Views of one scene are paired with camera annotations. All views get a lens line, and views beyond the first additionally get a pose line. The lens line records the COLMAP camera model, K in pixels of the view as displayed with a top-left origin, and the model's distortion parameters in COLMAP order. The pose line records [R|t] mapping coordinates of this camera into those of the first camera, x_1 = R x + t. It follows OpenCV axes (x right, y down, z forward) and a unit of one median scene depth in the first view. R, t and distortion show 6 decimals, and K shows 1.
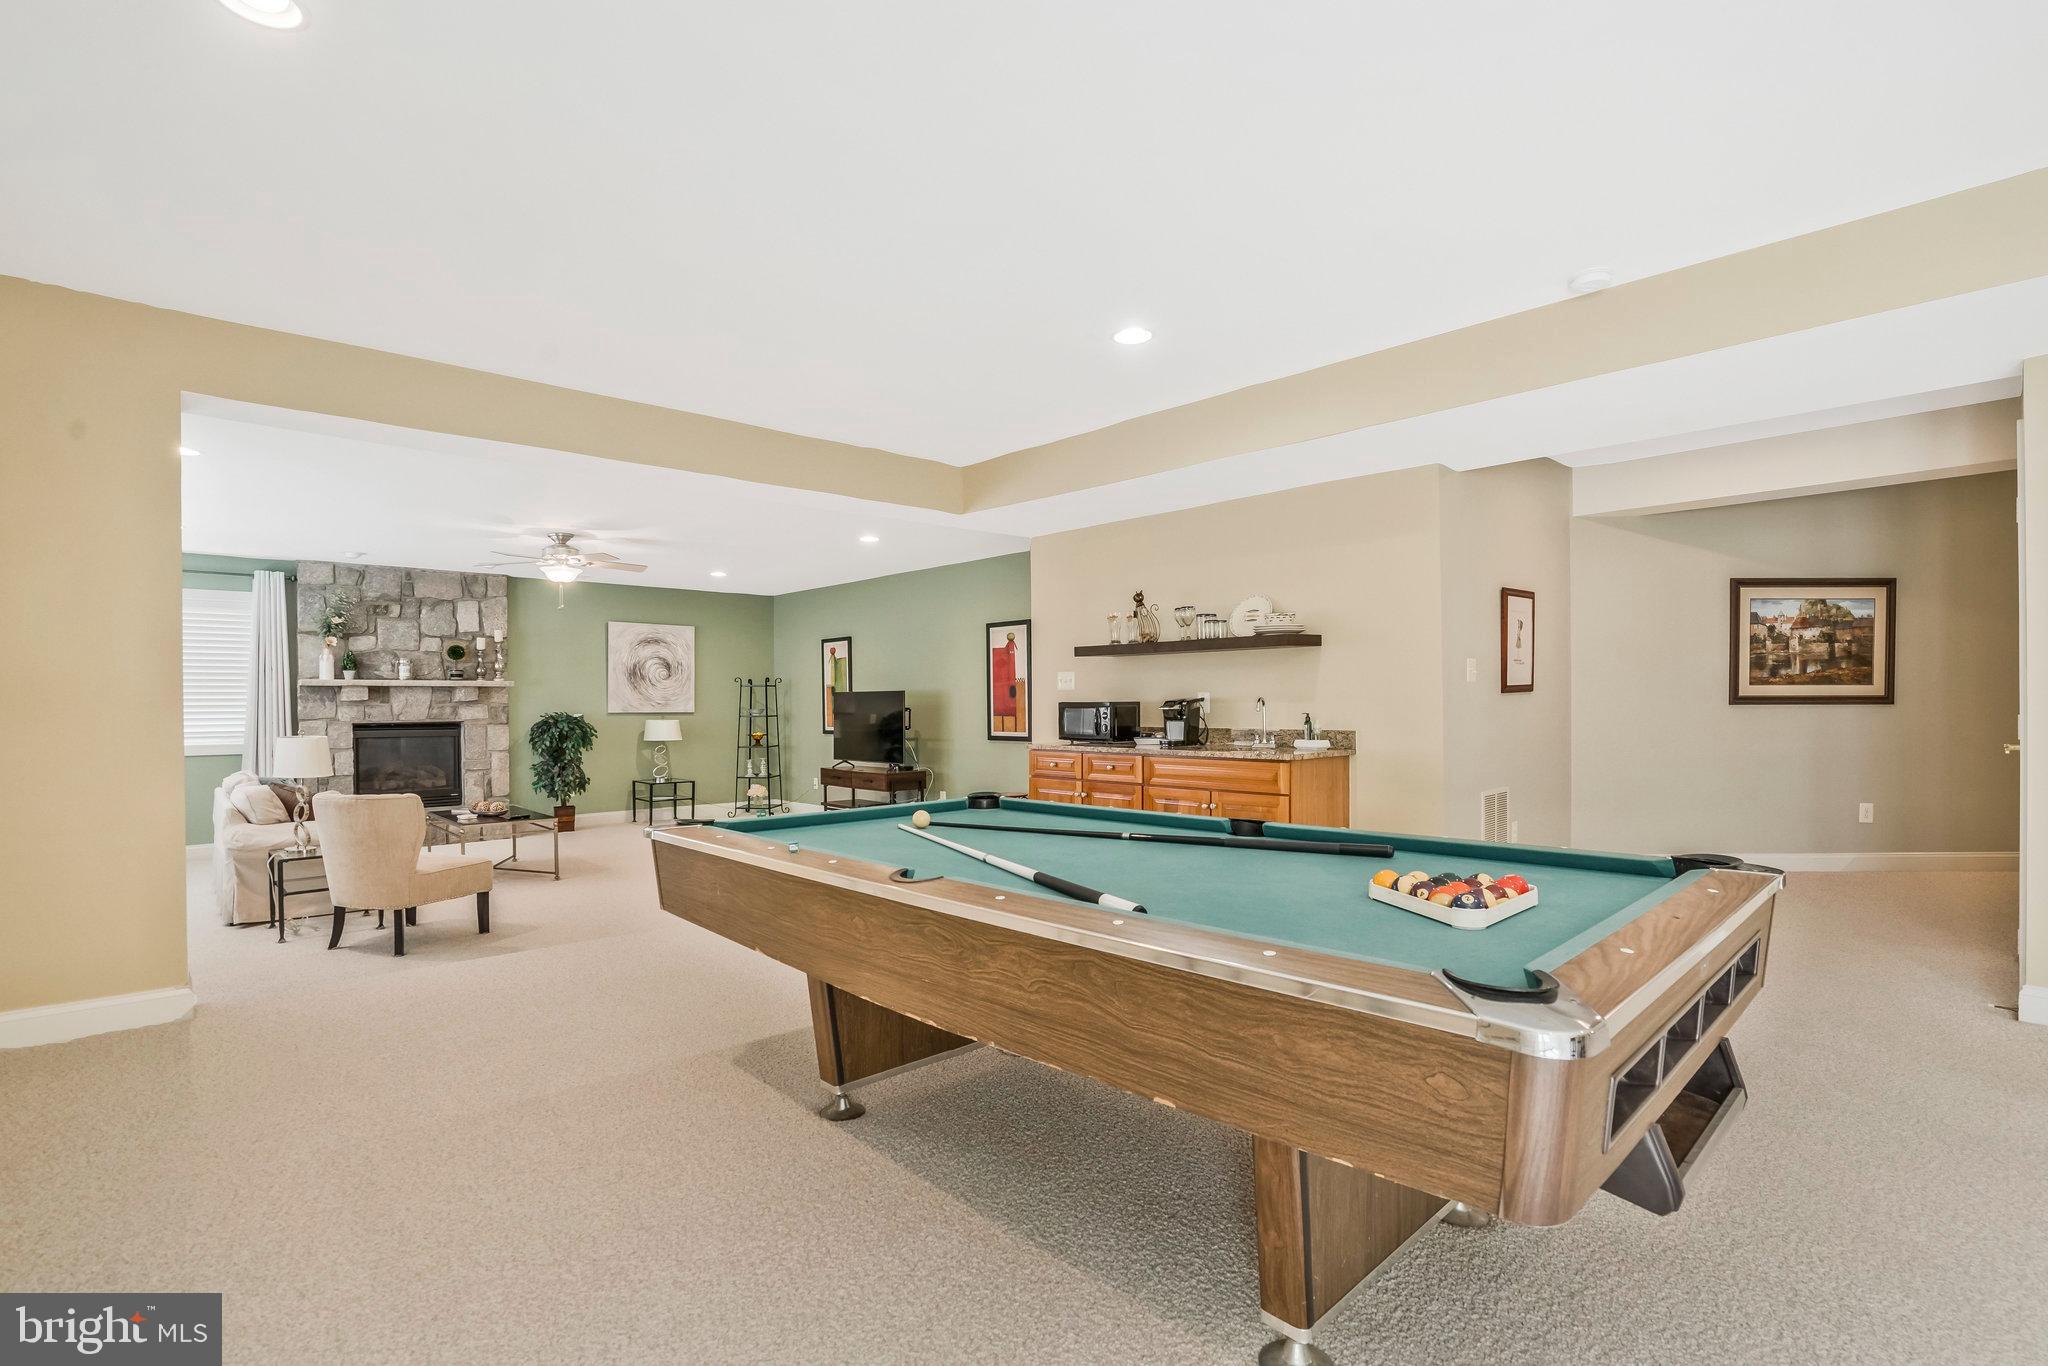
lens RADIAL K [[967.7, 0, 1007.4], [0, 967.7, 694.6], [0, 0, 1]] dist [-0.051141, 0.017559]
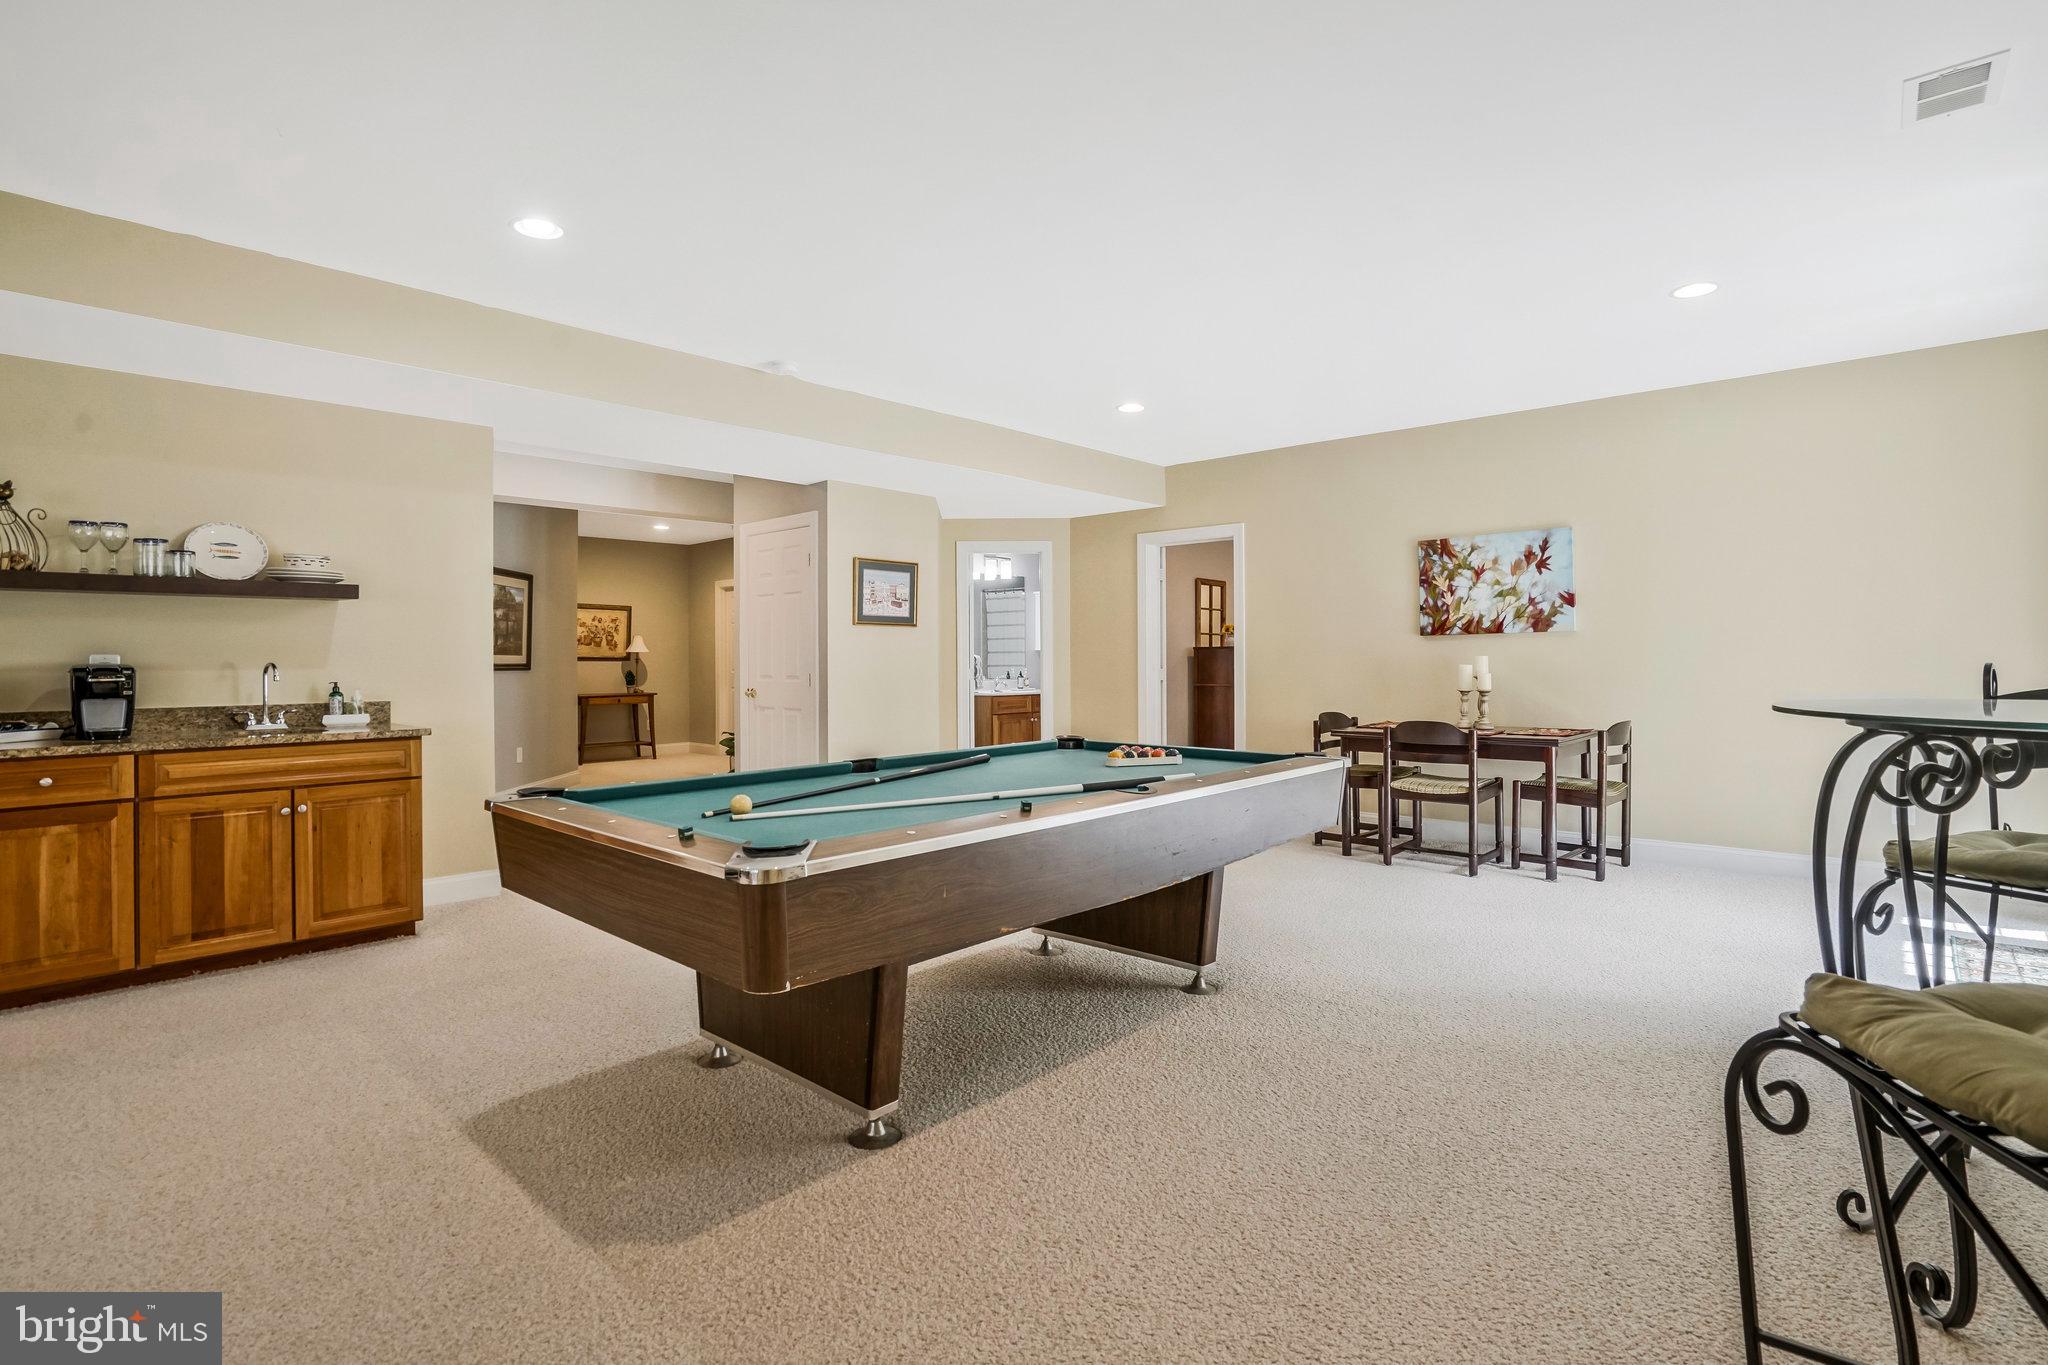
lens RADIAL K [[967.7, 0, 1024.8], [0, 967.7, 685.1], [0, 0, 1]] dist [-0.051141, 0.017559]
pose [[-0.087415, -0.019037, 0.995990, -0.323954], [0.000900, 0.999815, 0.019189, 0.004156], [-0.996172, 0.002574, -0.087382, 0.296416]]
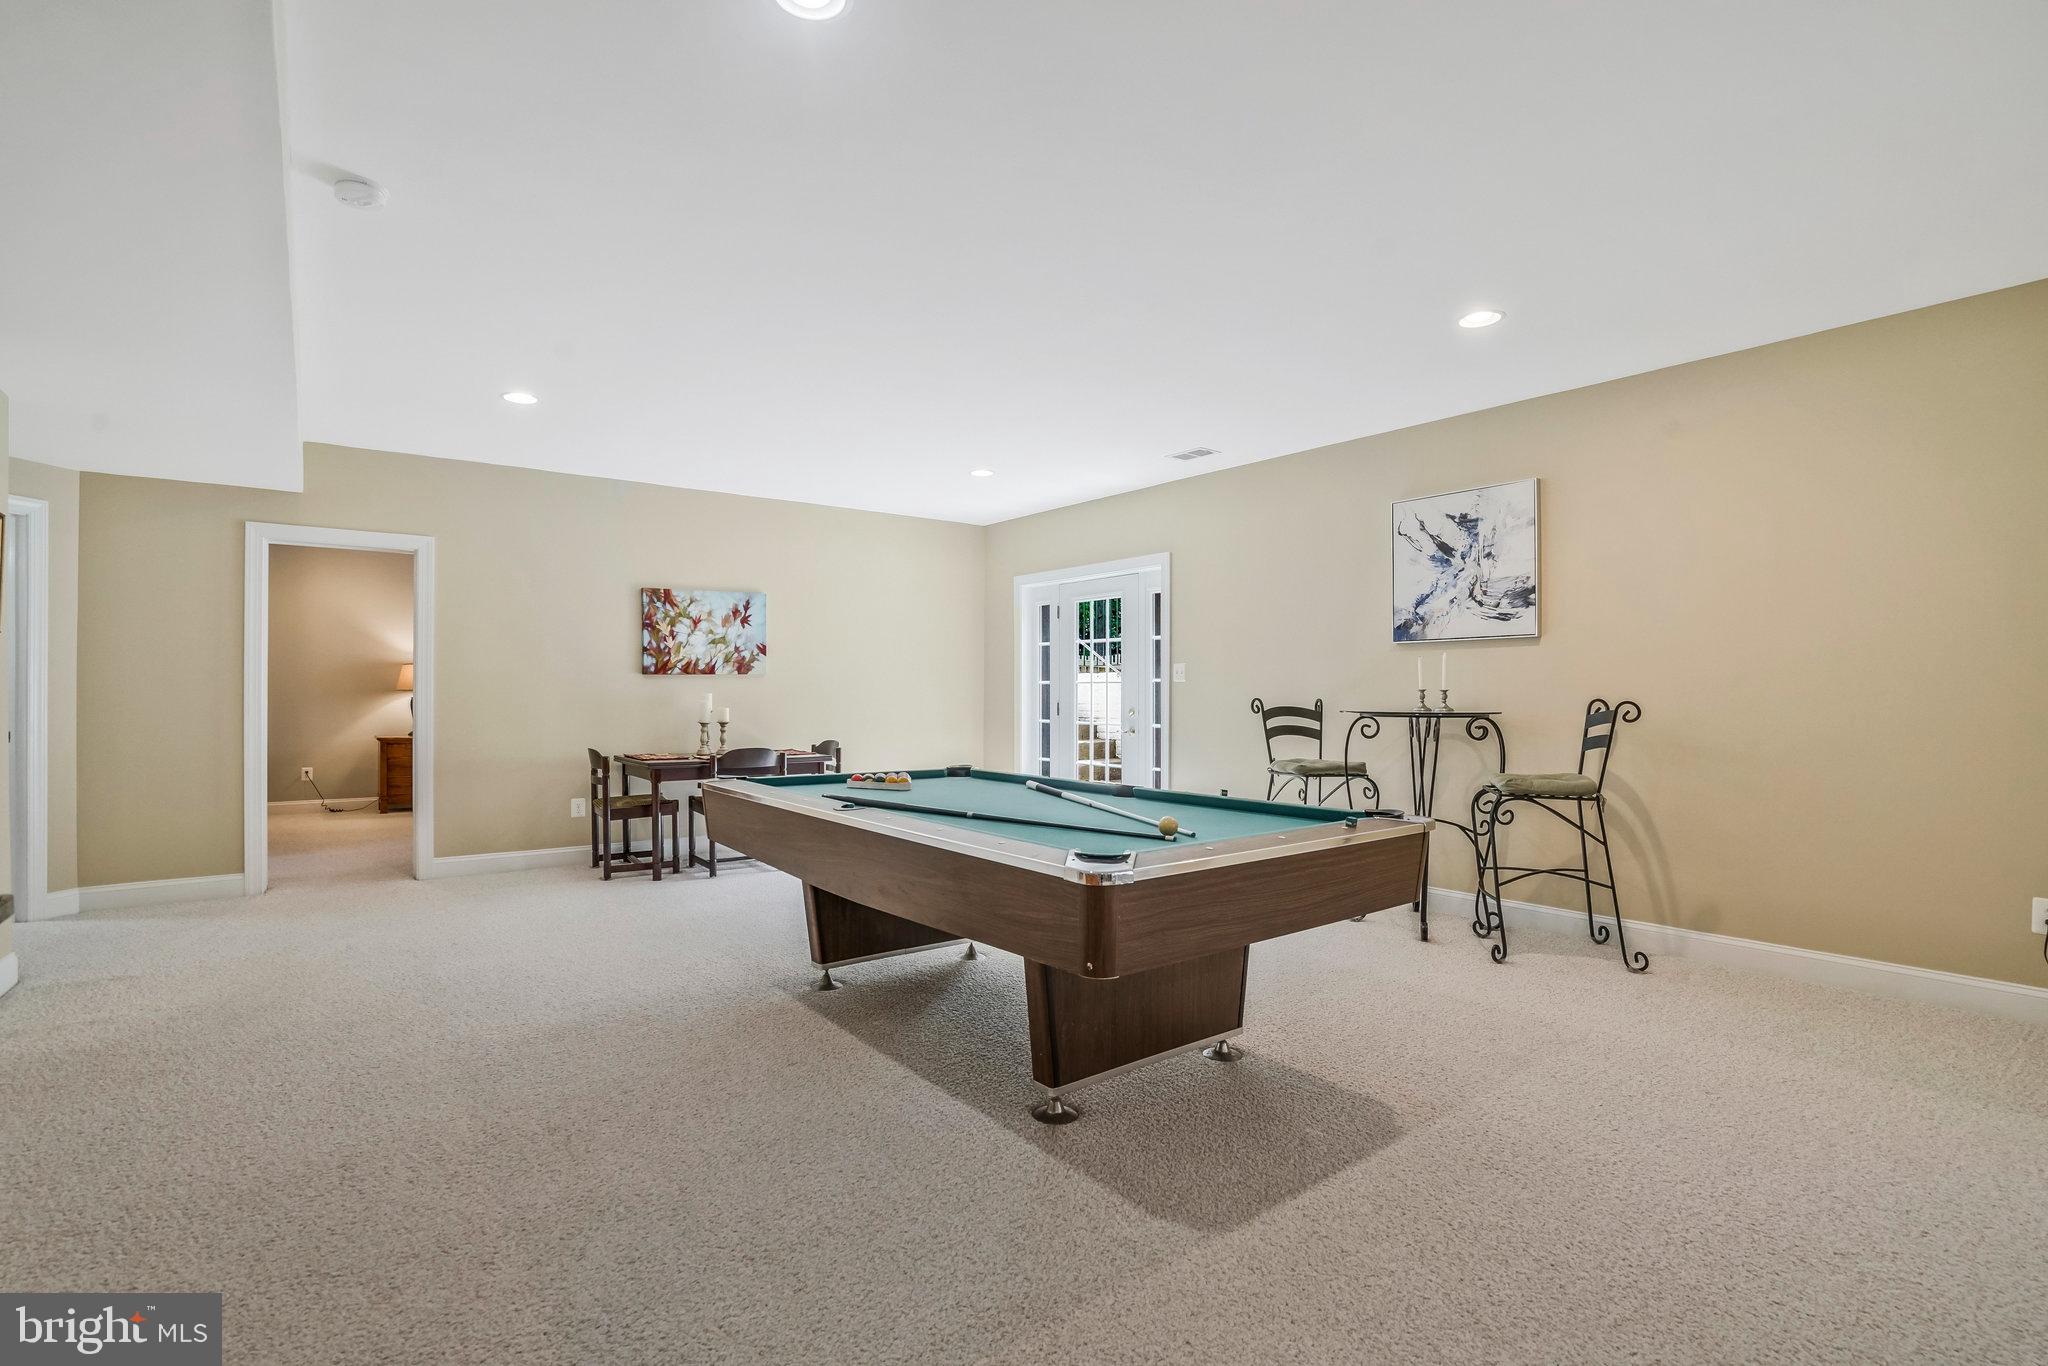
lens RADIAL K [[967.7, 0, 994.7], [0, 967.7, 681.5], [0, 0, 1]] dist [-0.051141, 0.017559]
pose [[-0.994402, 0.007067, 0.105423, -0.009780], [0.004902, 0.999772, -0.020783, 0.005010], [-0.105546, -0.020150, -0.994210, 0.679269]]
